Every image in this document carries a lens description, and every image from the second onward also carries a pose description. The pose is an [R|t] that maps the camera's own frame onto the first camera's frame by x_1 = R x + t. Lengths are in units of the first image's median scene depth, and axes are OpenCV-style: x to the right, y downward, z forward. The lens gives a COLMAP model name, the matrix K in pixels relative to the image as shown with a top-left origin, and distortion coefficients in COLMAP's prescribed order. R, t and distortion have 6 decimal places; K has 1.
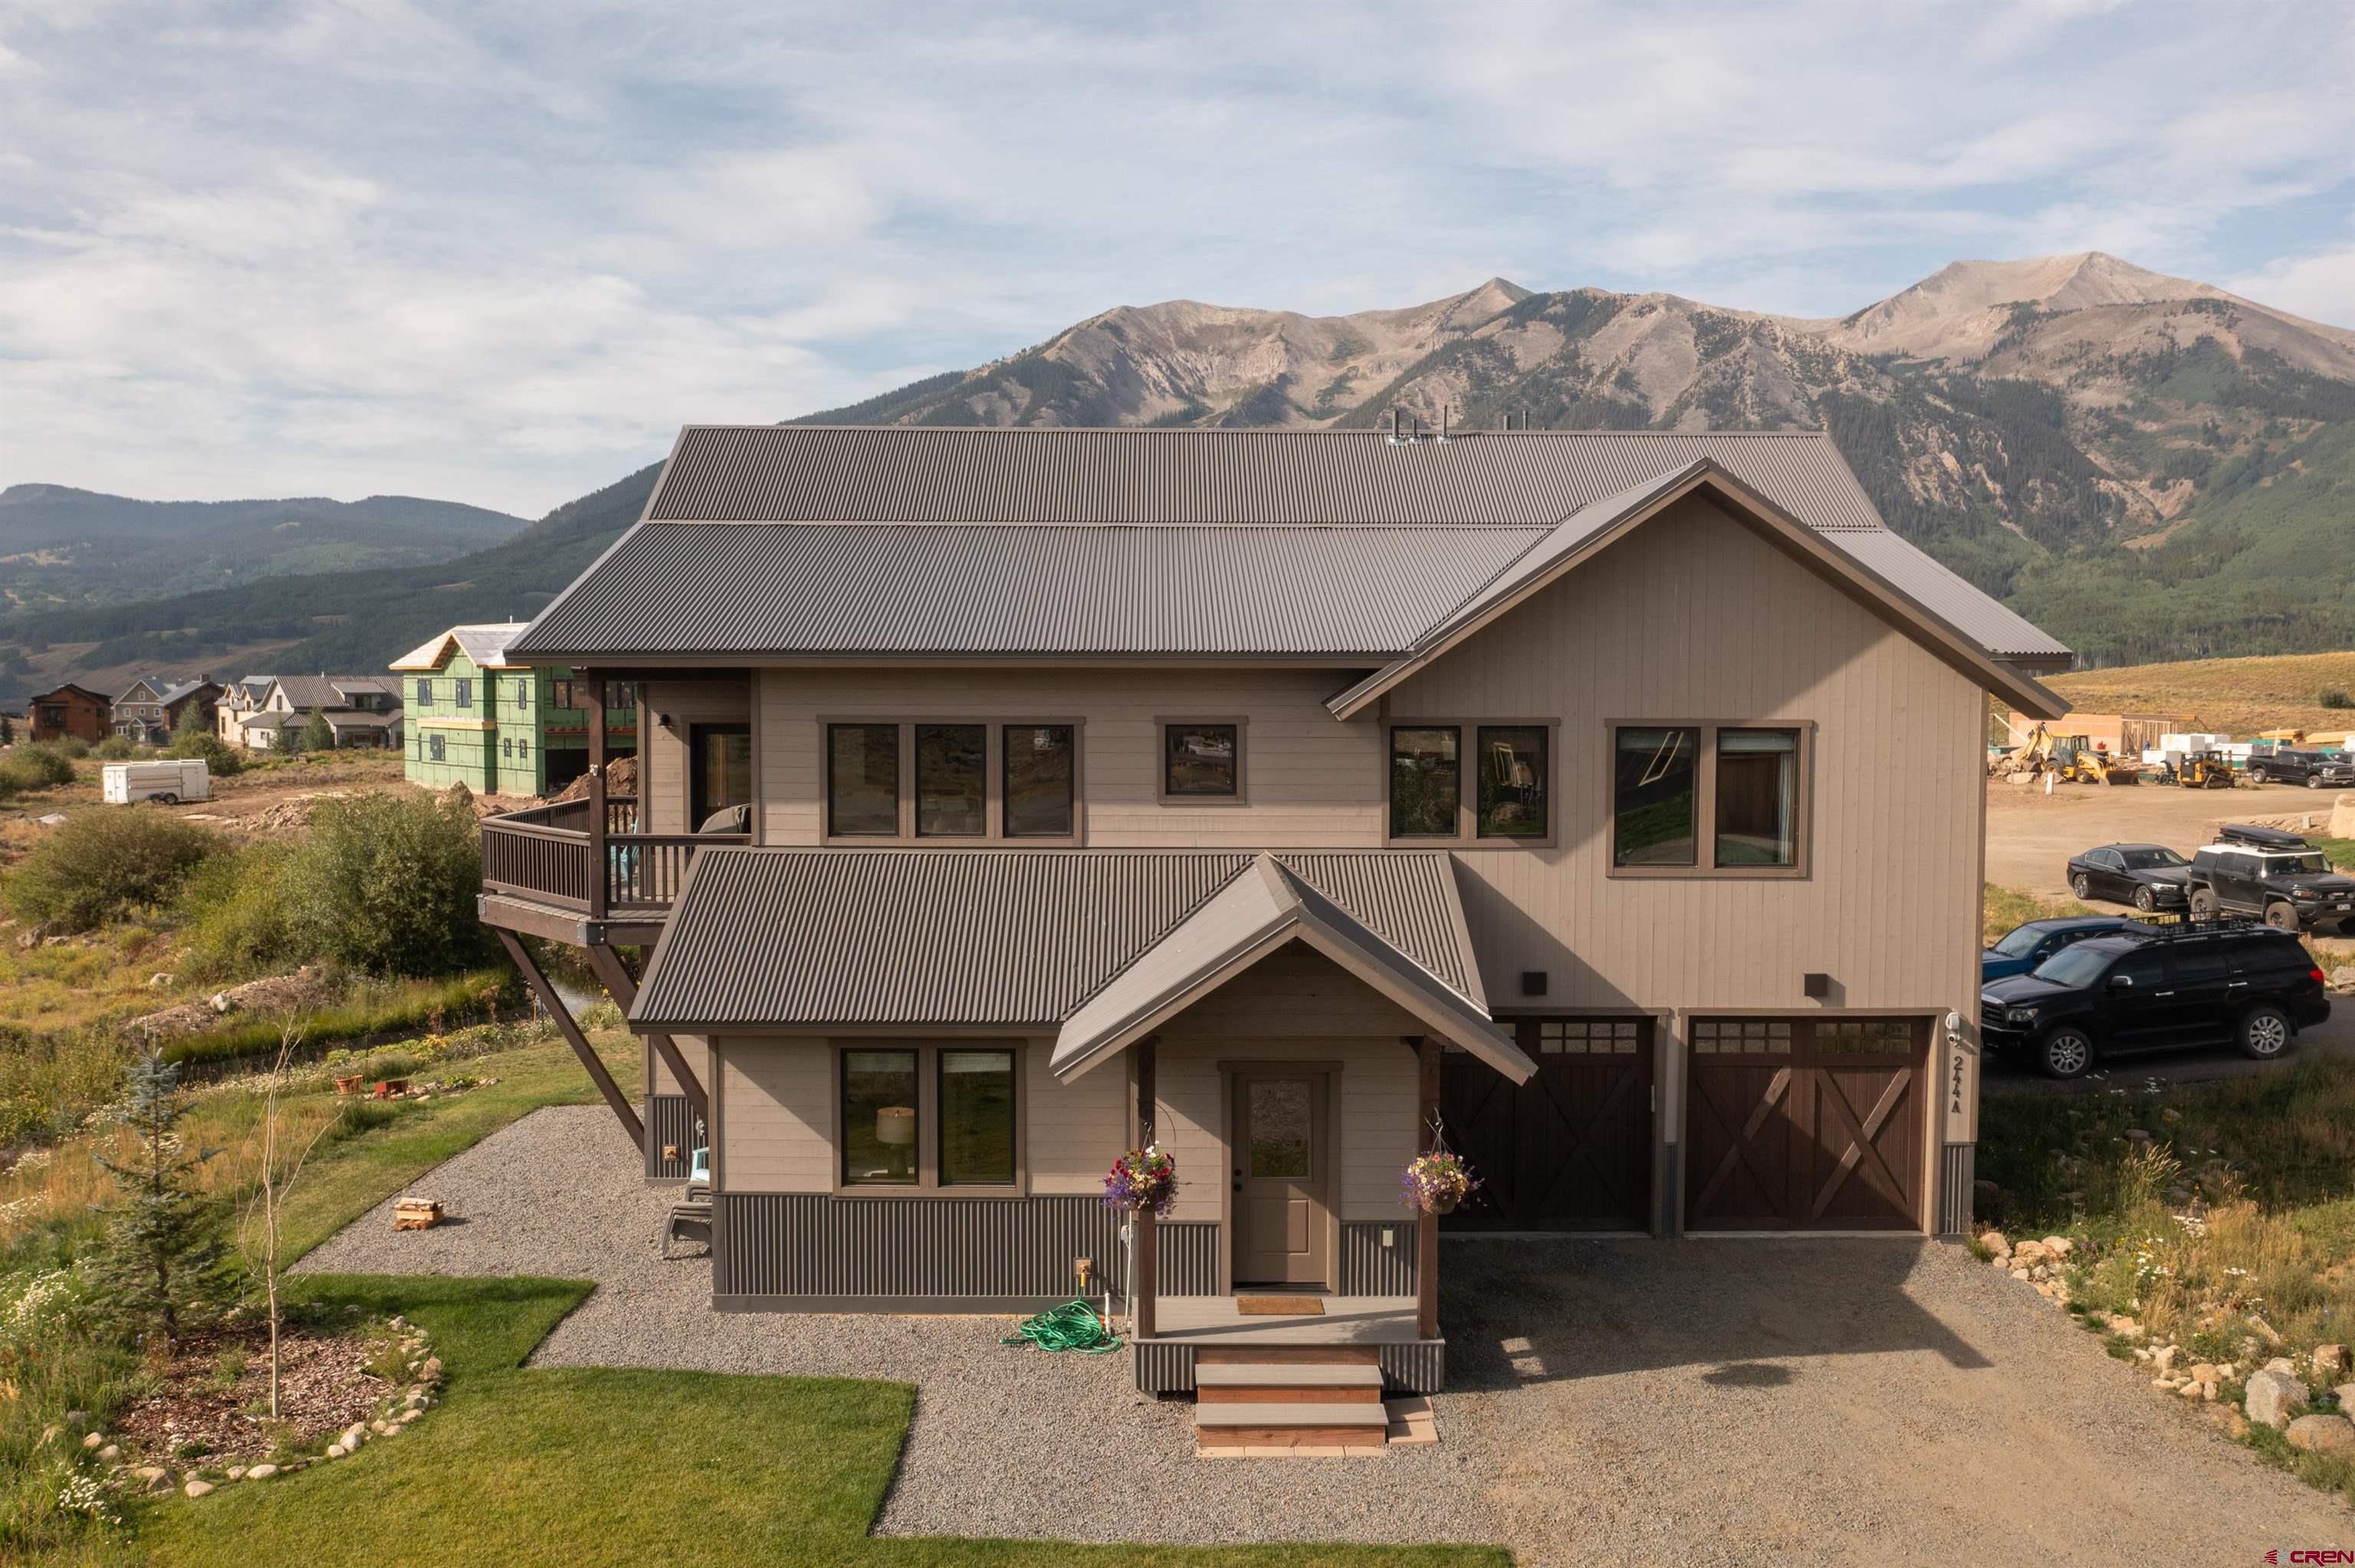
lens RADIAL K [[1853.7, 0, 1171.1], [0, 1853.7, 785.7], [0, 0, 1]] dist [-0.015872, -0.000720]
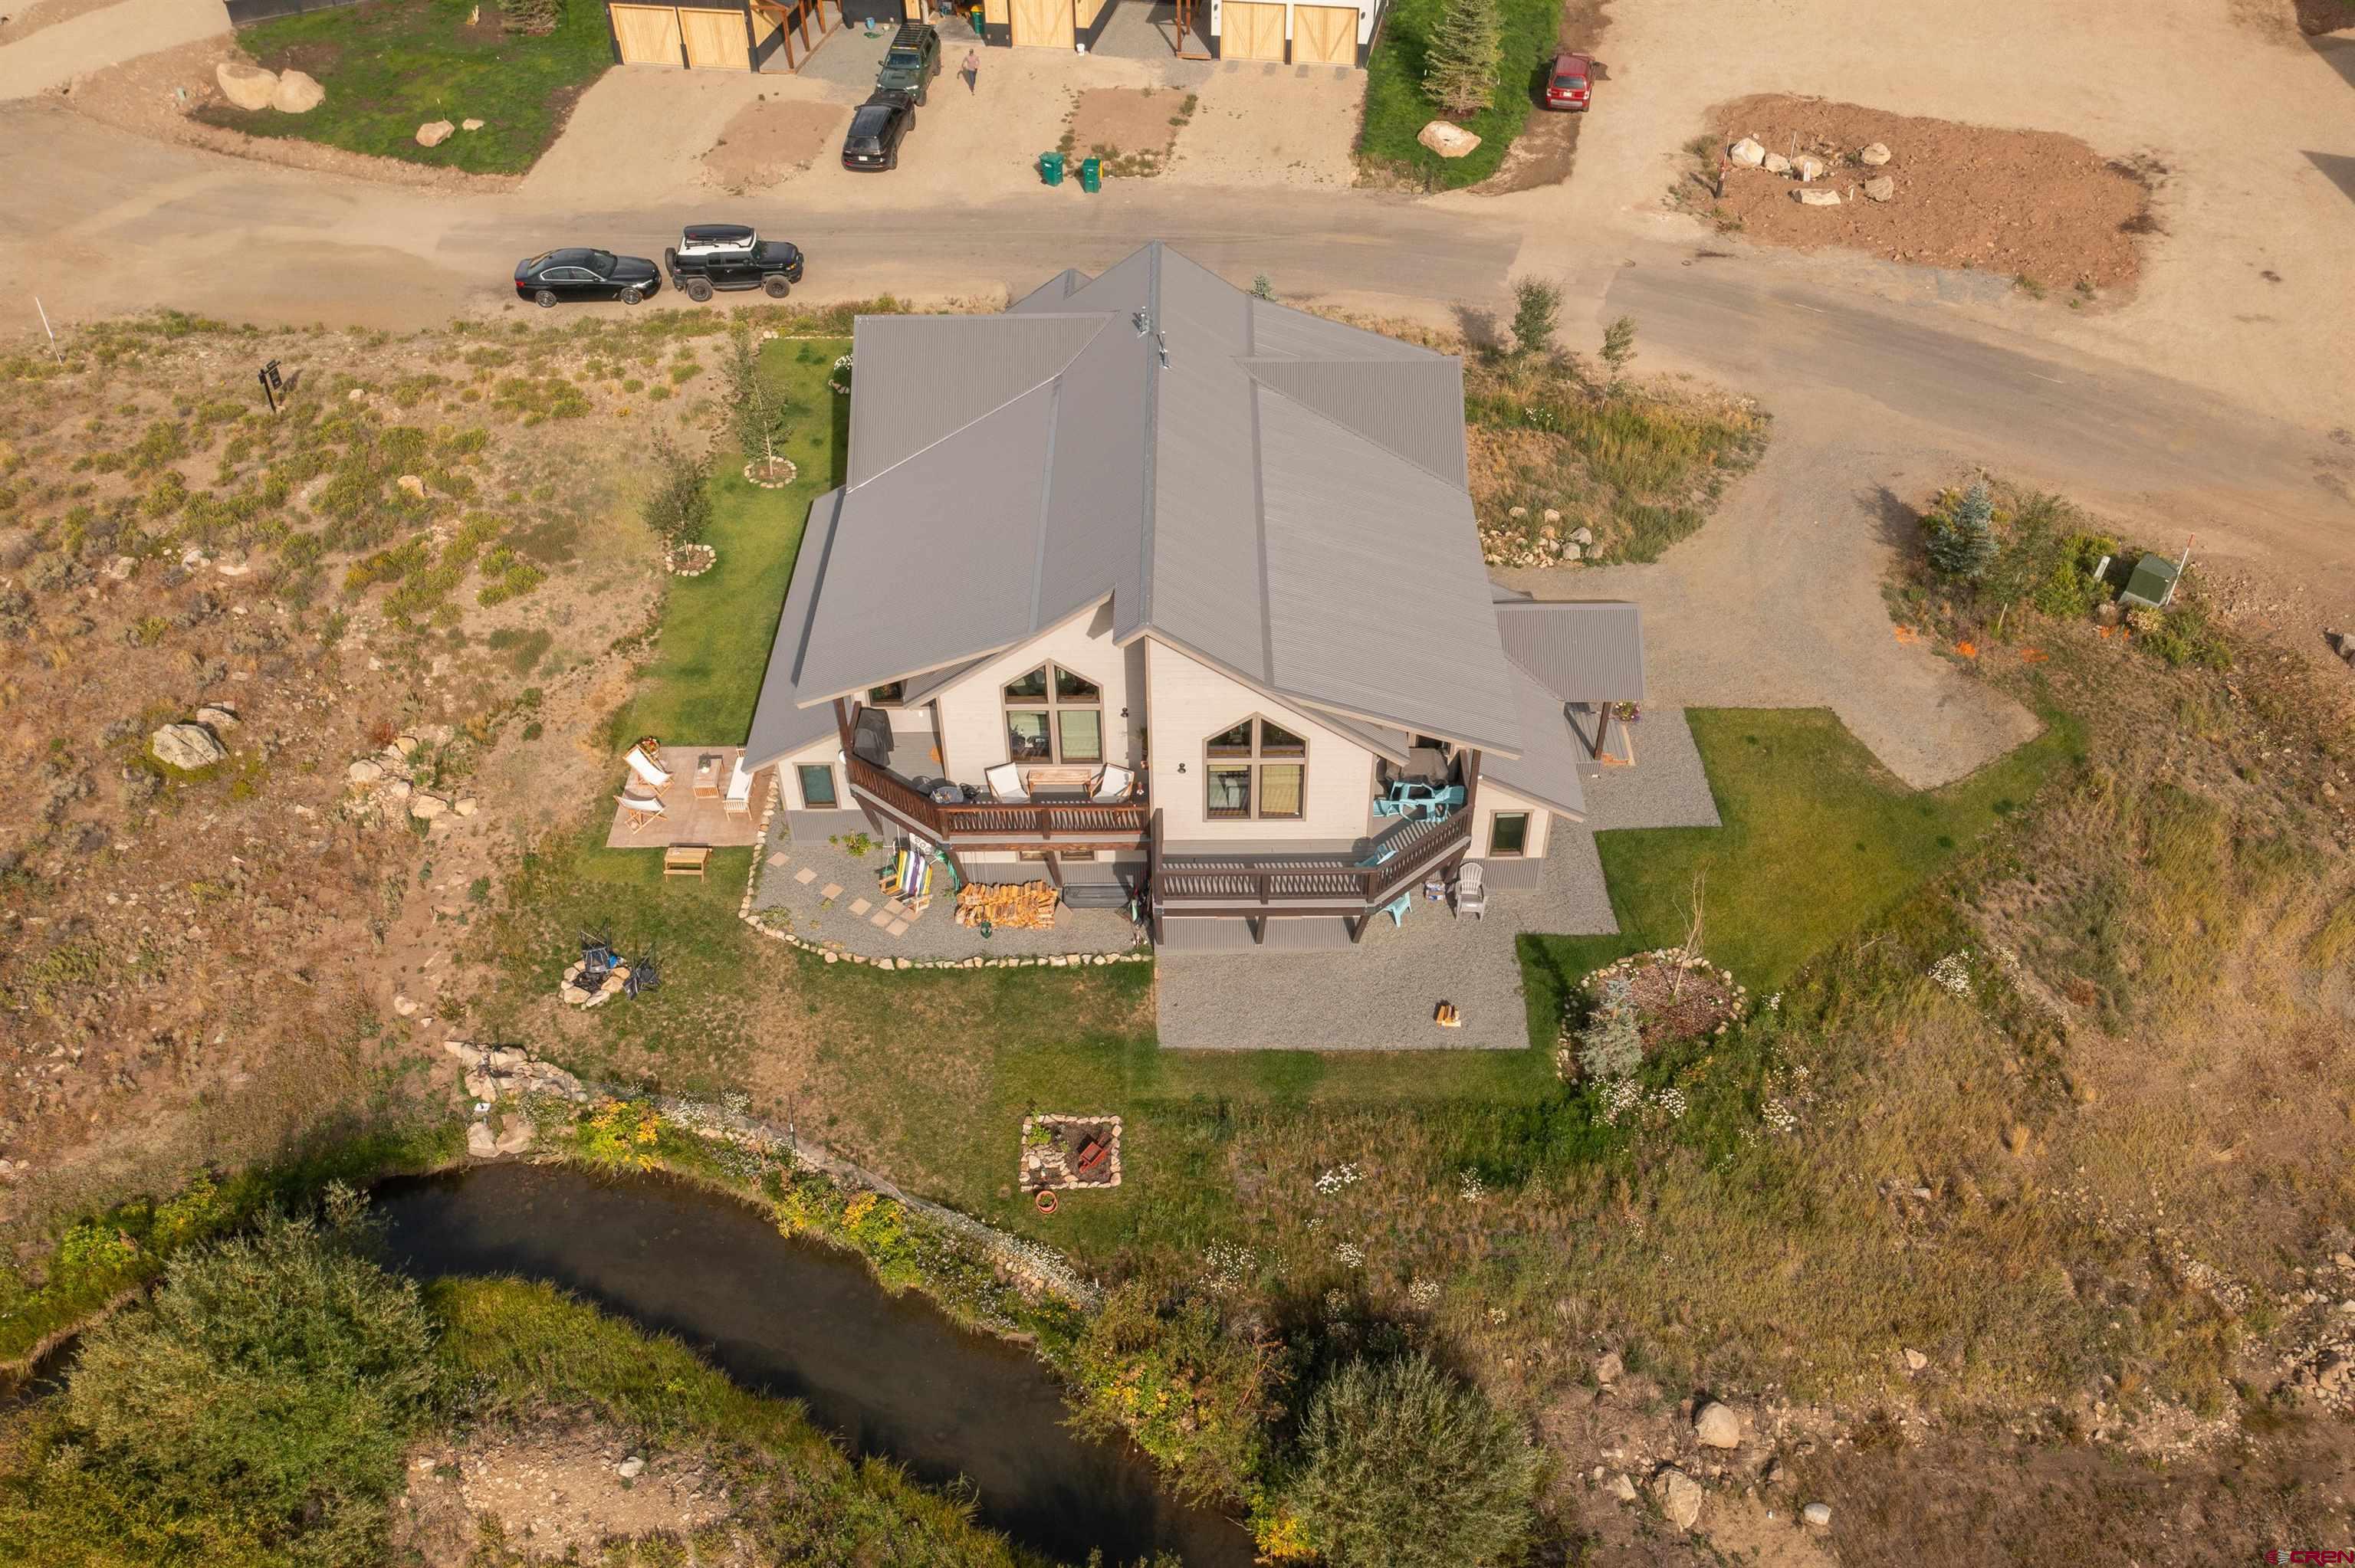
lens RADIAL K [[1867.7, 0, 1177.6], [0, 1867.7, 745.4], [0, 0, 1]] dist [-0.033924, 0.012454]
pose [[0.012236, -0.652586, 0.757616, -1.773269], [0.067379, 0.756489, 0.650527, -1.324294], [-0.997652, 0.043087, 0.053227, 1.210435]]
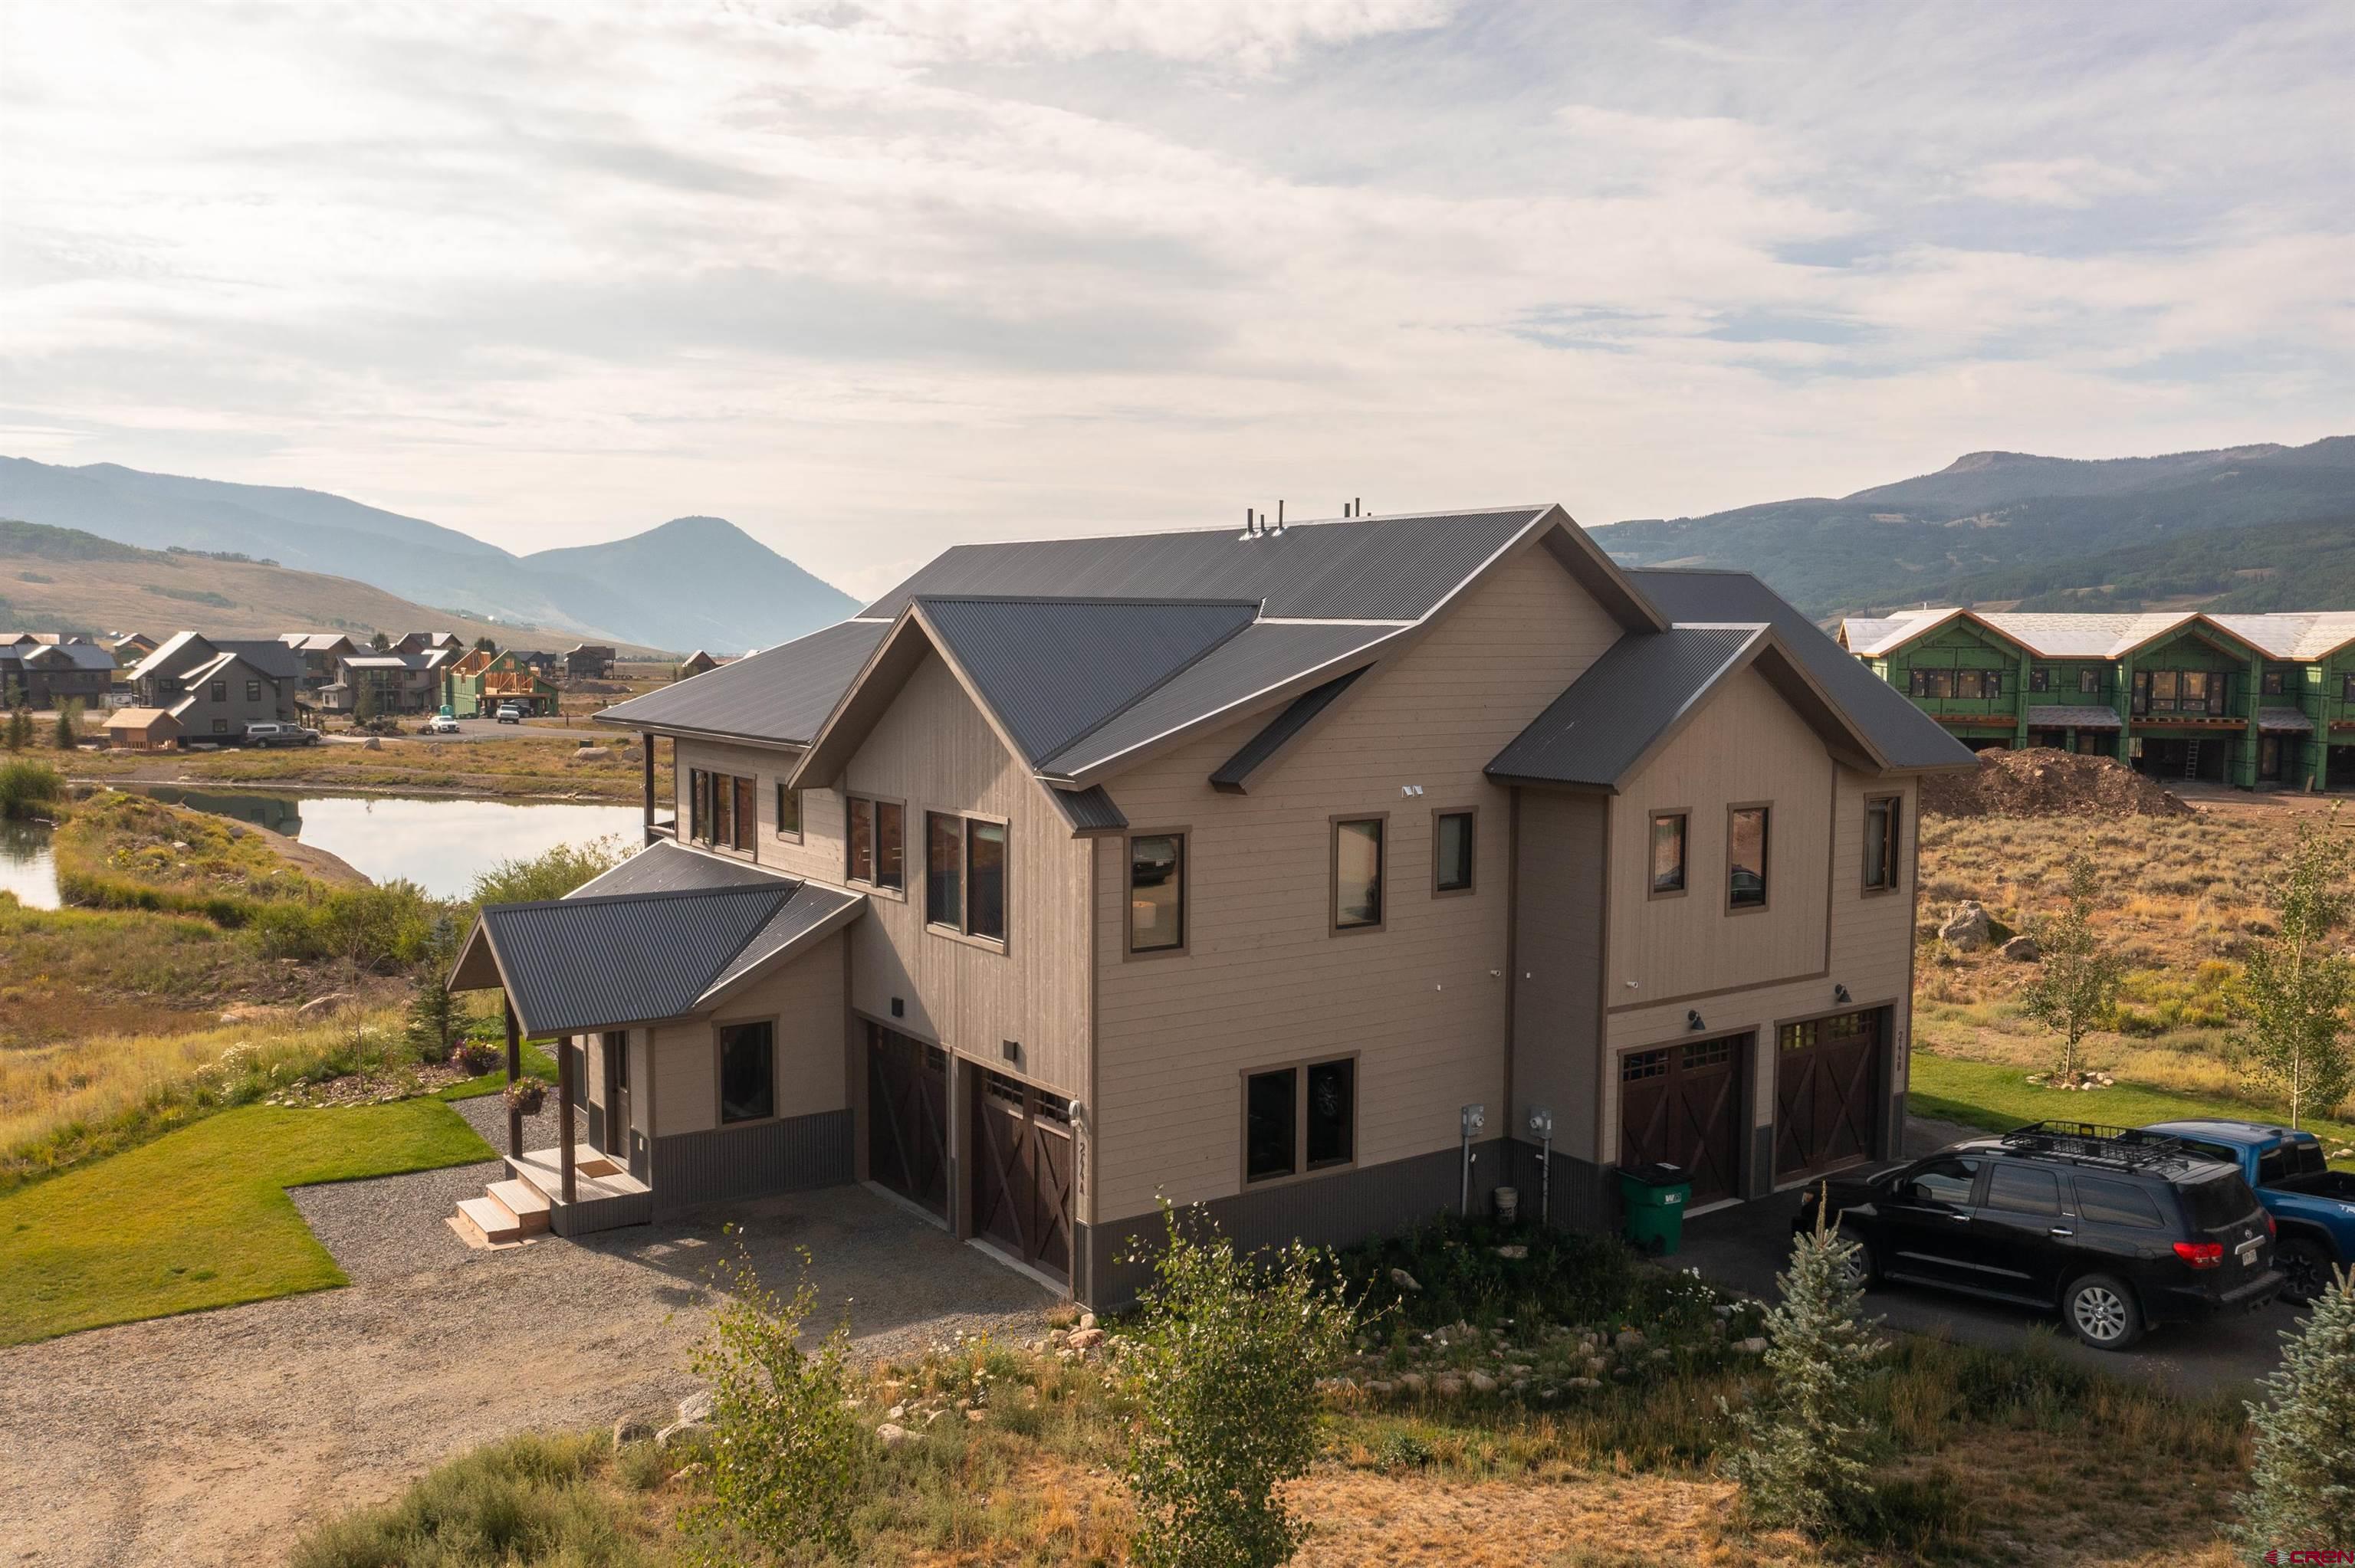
lens RADIAL K [[1867.7, 0, 1177.6], [0, 1867.7, 745.4], [0, 0, 1]] dist [-0.033924, 0.012454]
pose [[0.571211, 0.050857, -0.819226, 1.352279], [-0.048835, 0.998416, 0.027931, -0.117781], [0.819349, 0.024053, 0.572790, 0.426180]]
